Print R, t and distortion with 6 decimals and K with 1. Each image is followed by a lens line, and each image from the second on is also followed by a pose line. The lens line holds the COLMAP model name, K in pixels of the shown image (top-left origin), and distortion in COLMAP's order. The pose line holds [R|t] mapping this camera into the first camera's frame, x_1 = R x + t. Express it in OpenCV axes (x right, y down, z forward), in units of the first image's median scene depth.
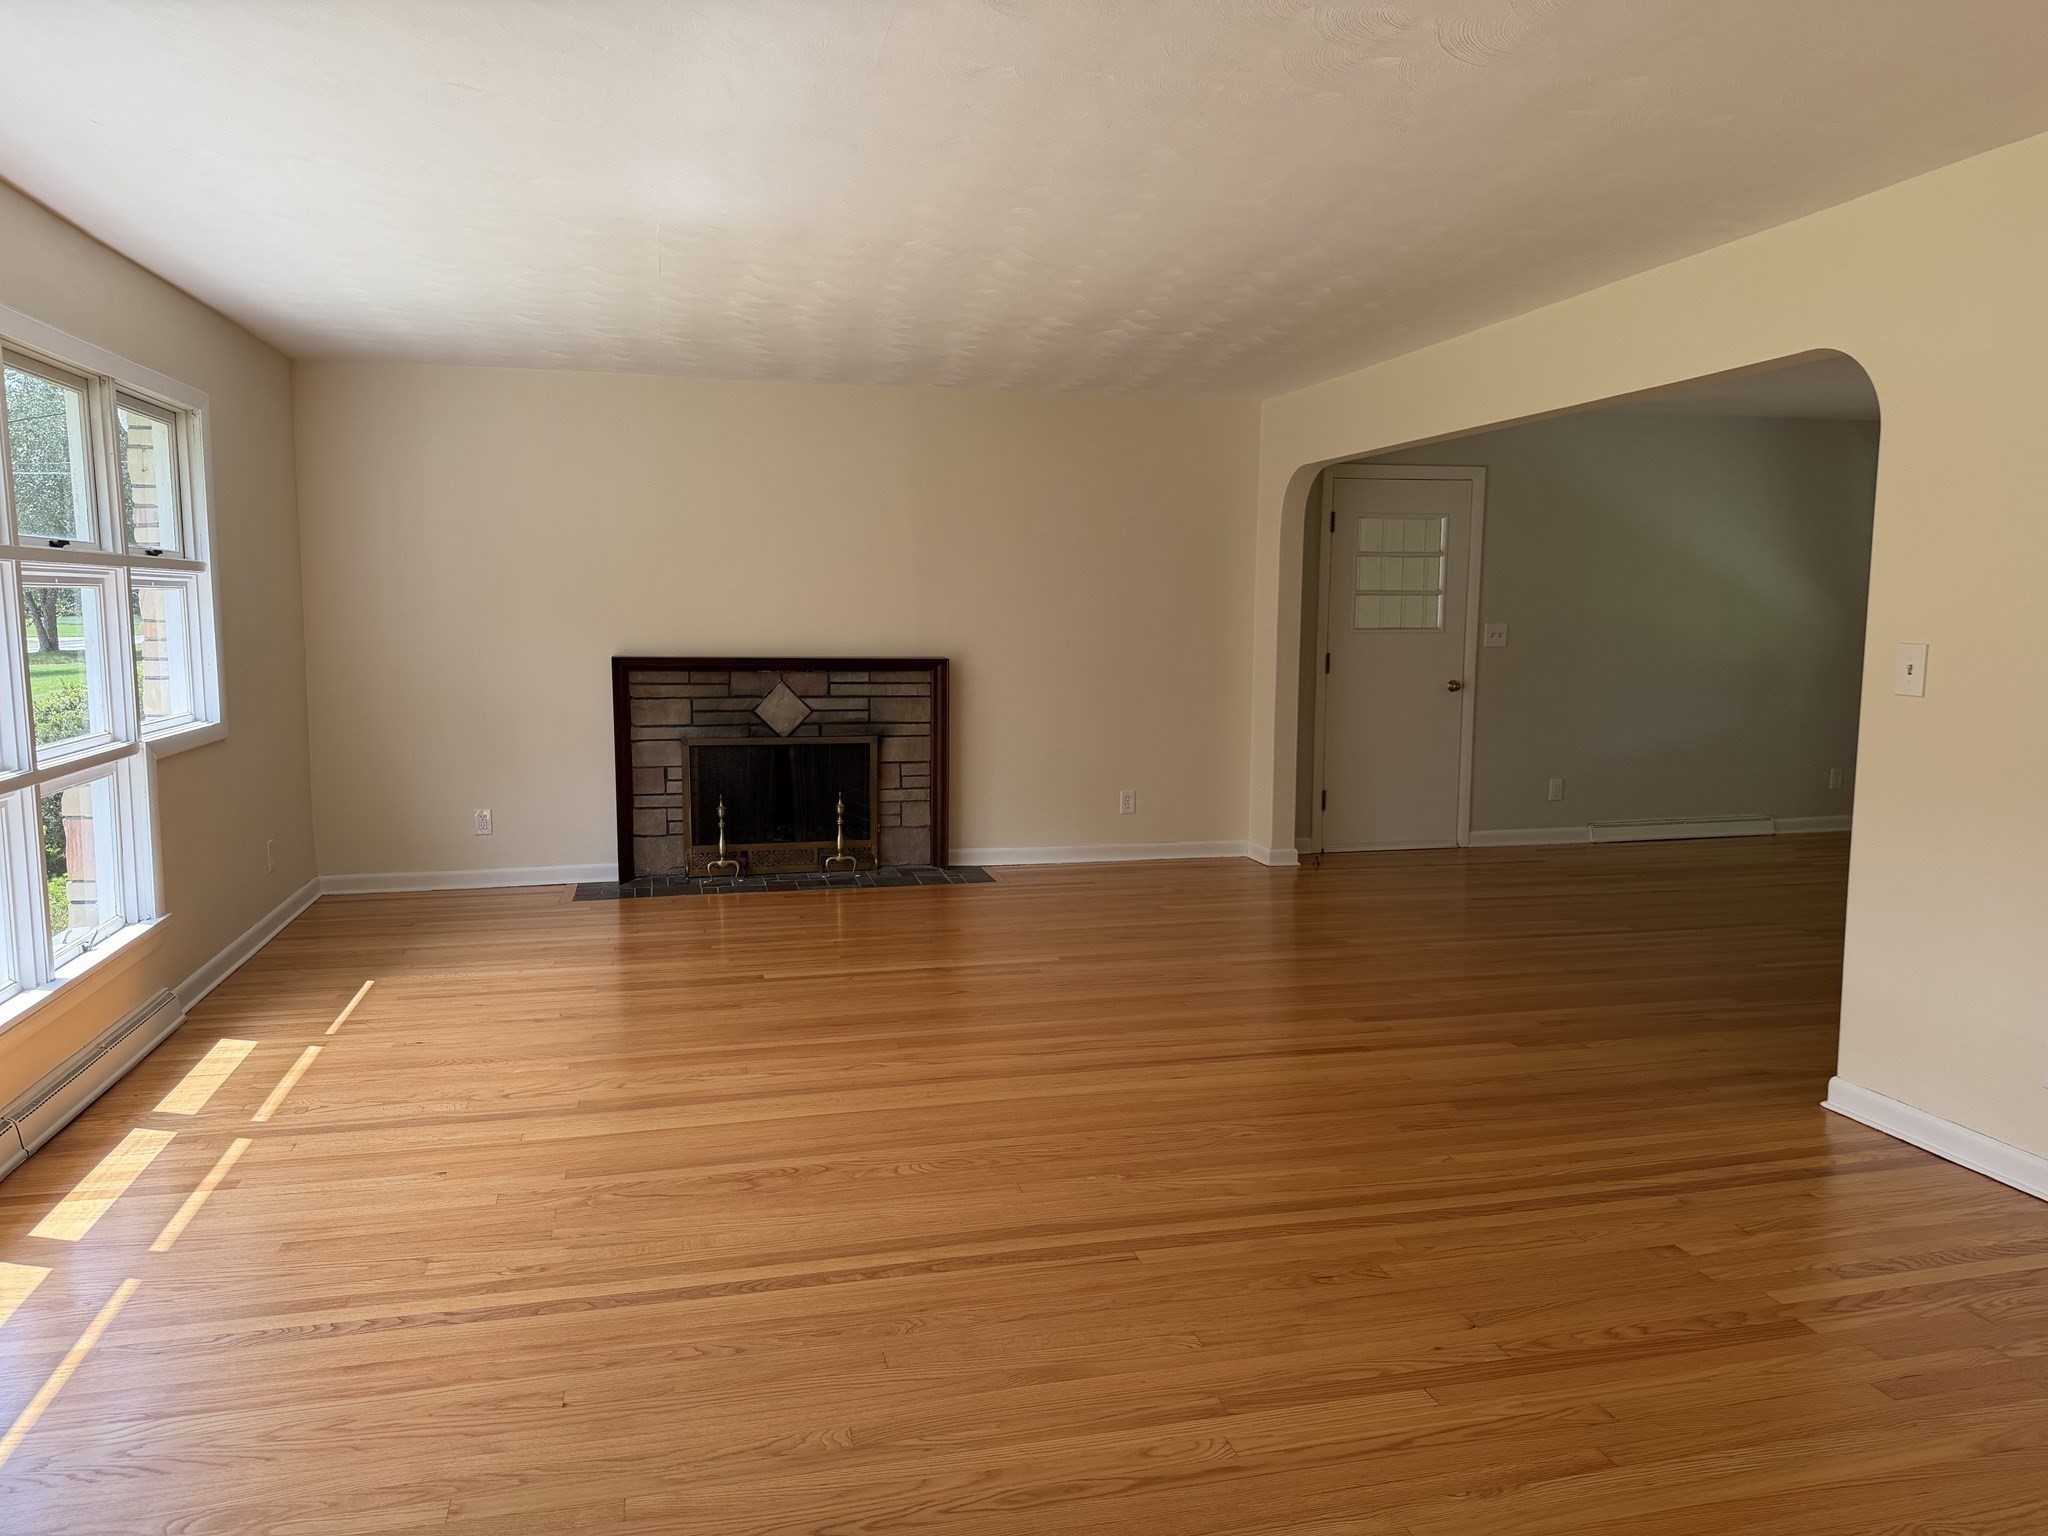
lens RADIAL K [[1432.6, 0, 1020.9], [0, 1432.6, 772.2], [0, 0, 1]] dist [-0.005689, -0.004631]
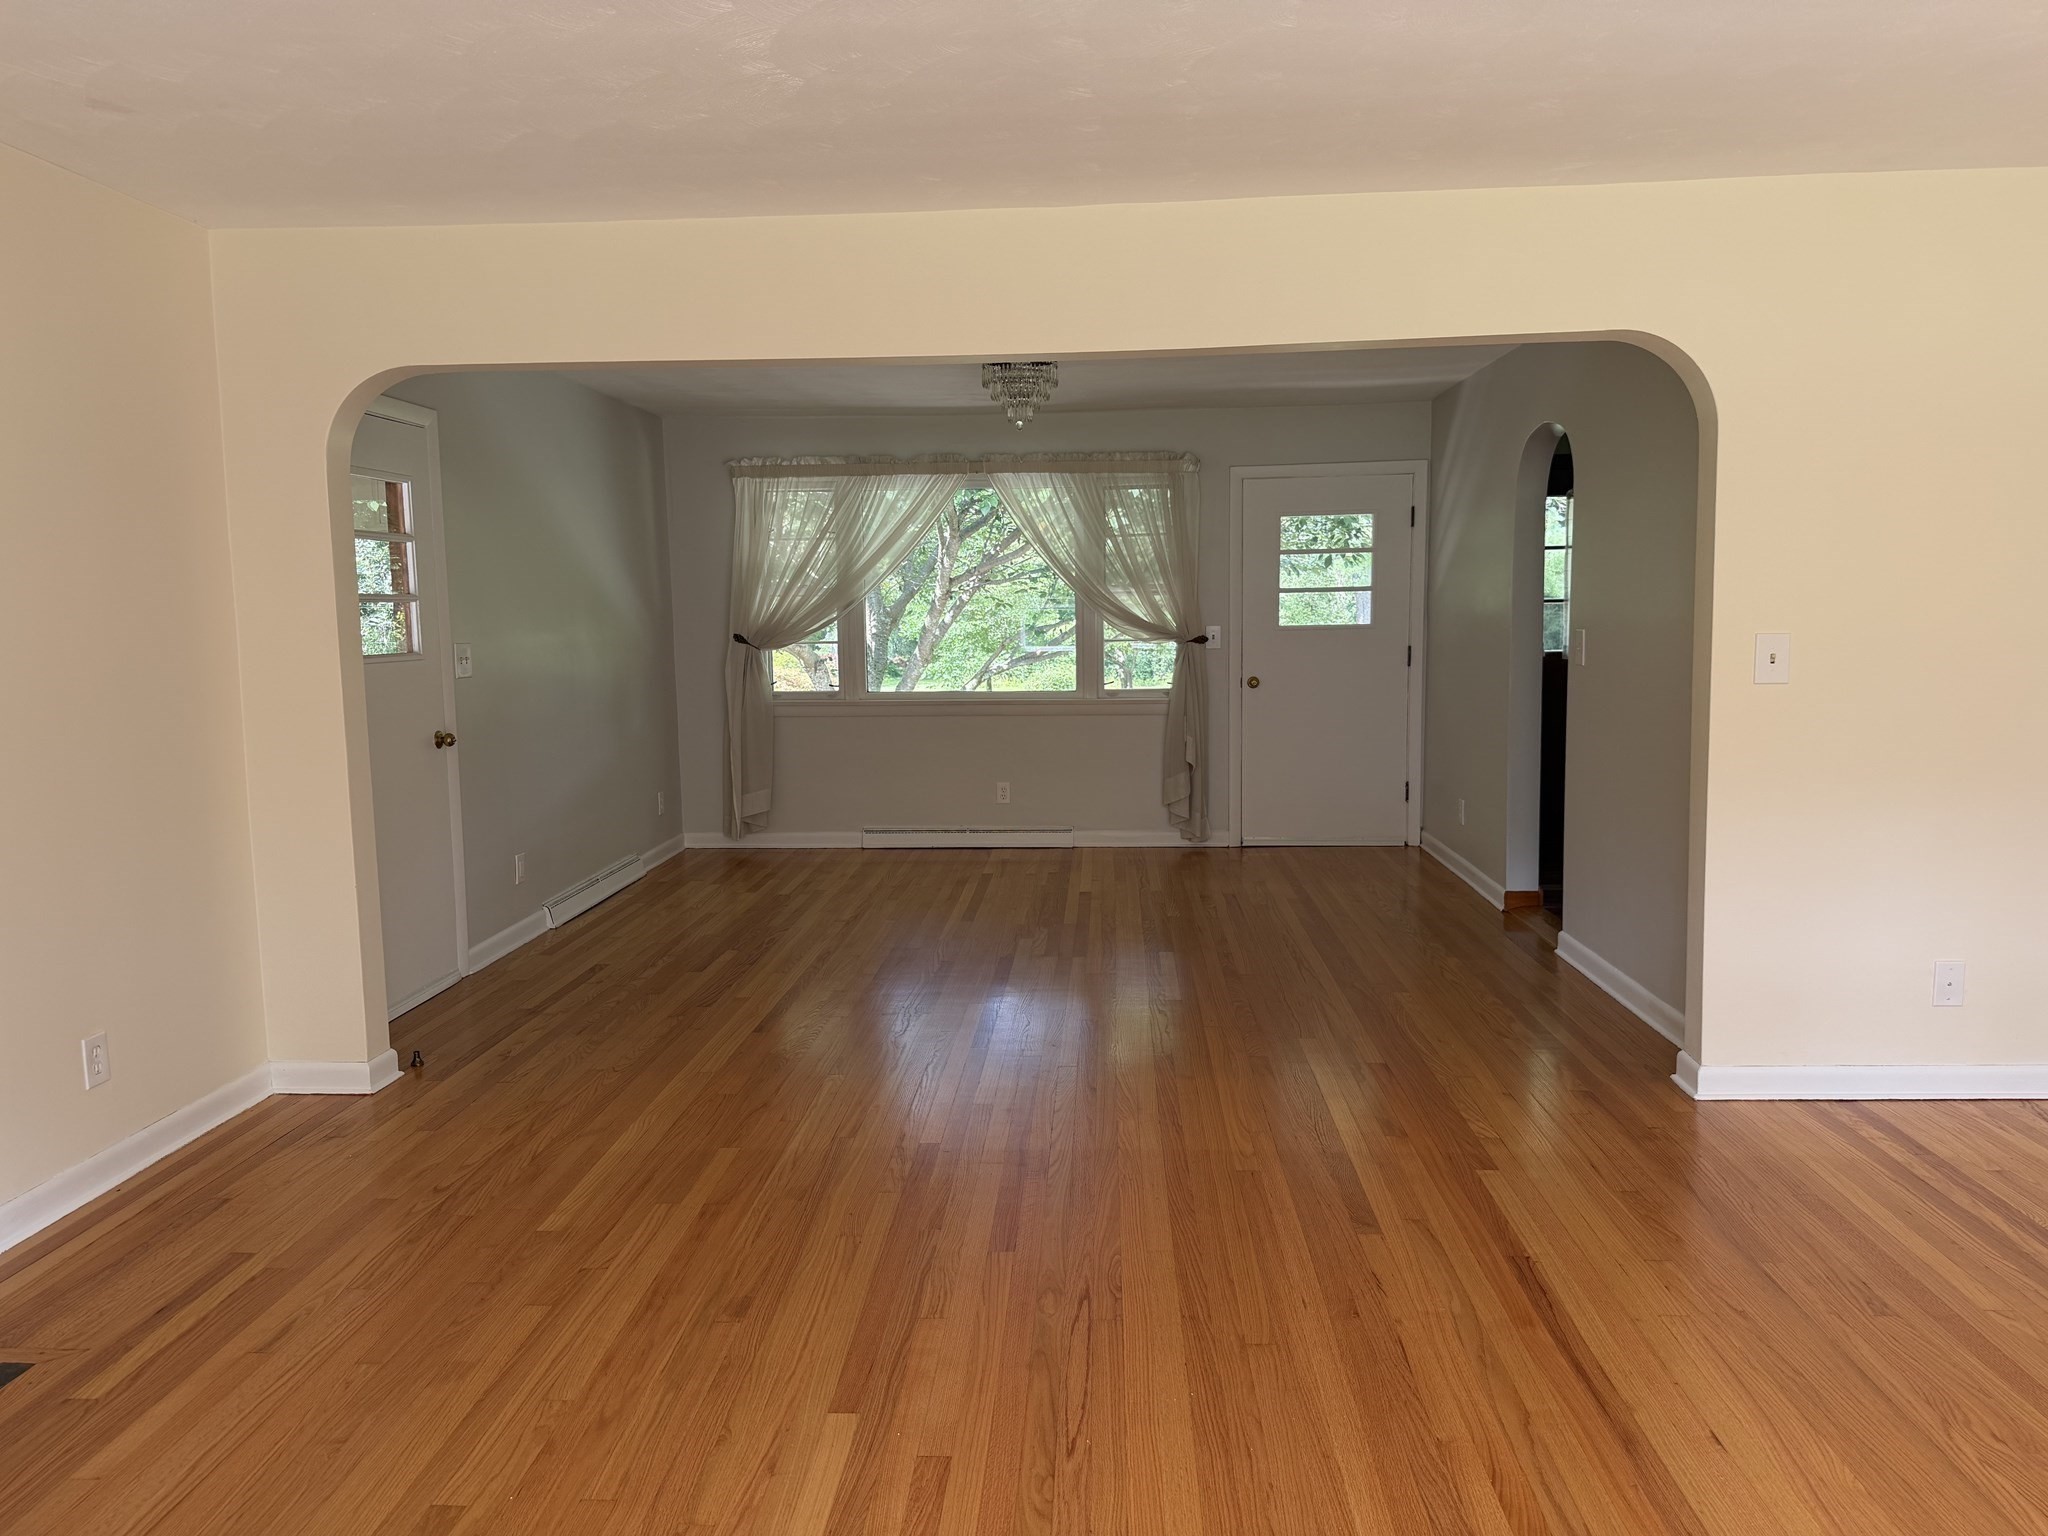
lens RADIAL K [[1432.6, 0, 1020.9], [0, 1432.6, 772.2], [0, 0, 1]] dist [-0.005689, -0.004631]
pose [[0.294981, -0.117244, 0.948283, -0.513693], [0.126472, 0.988502, 0.082876, -0.139081], [-0.947096, 0.095484, 0.306417, 1.155278]]
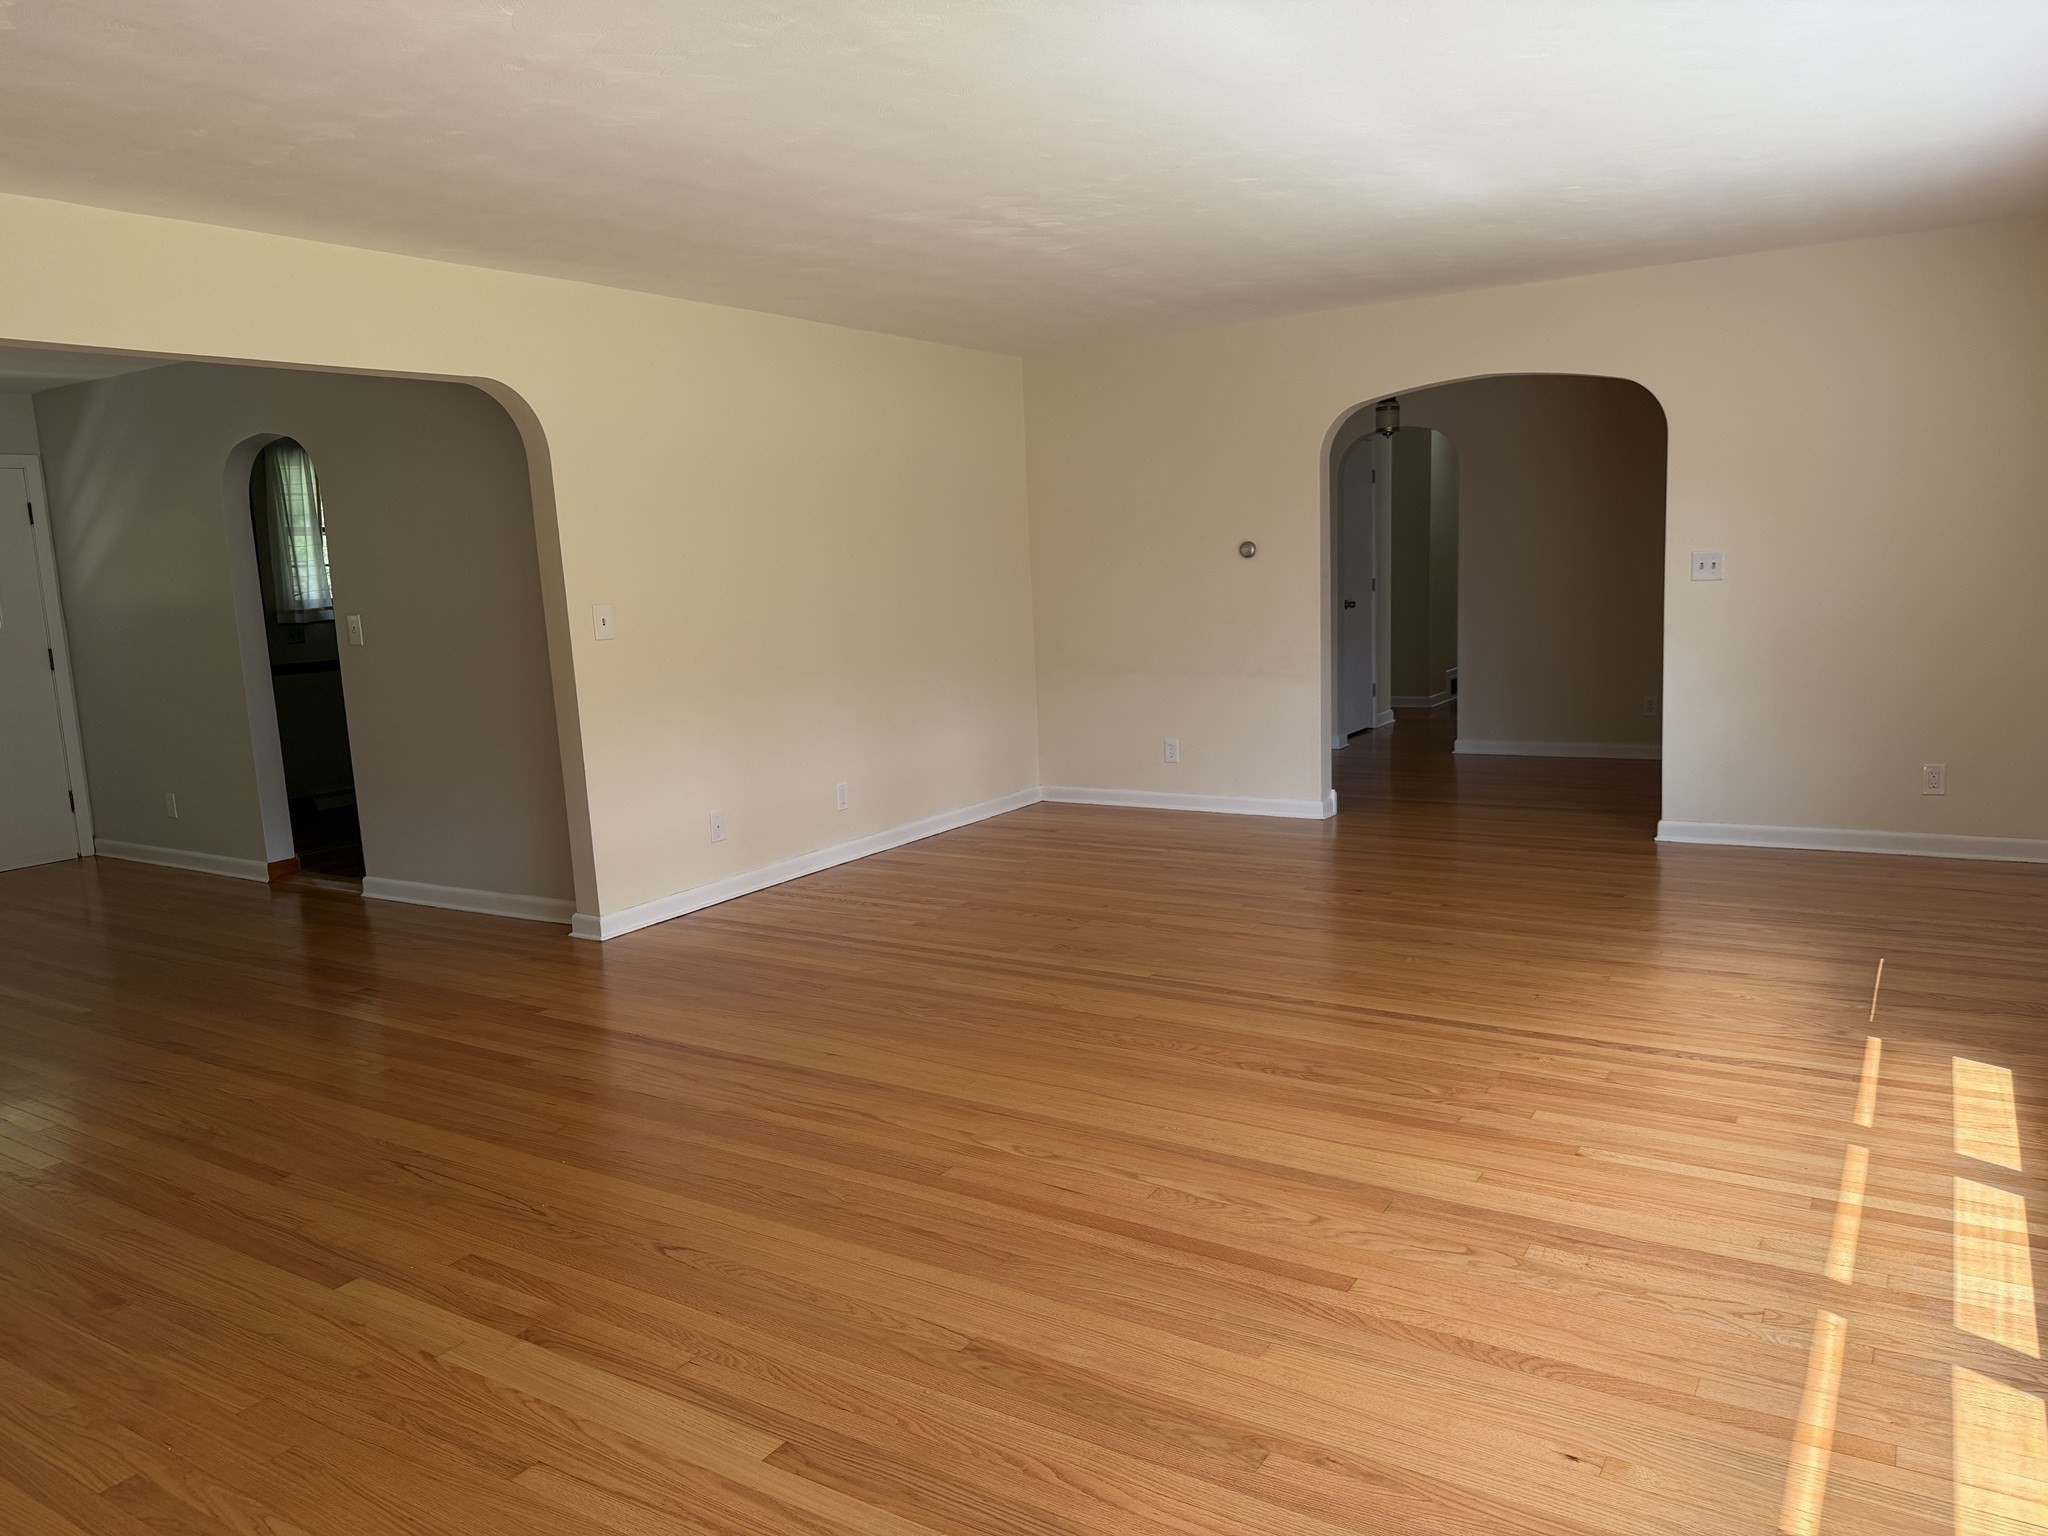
lens RADIAL K [[1432.6, 0, 1020.9], [0, 1432.6, 772.2], [0, 0, 1]] dist [-0.005689, -0.004631]
pose [[-0.686222, -0.081207, 0.722845, -0.726037], [0.132107, 0.963308, 0.233636, -0.199342], [-0.715295, 0.255819, -0.650315, 1.620199]]
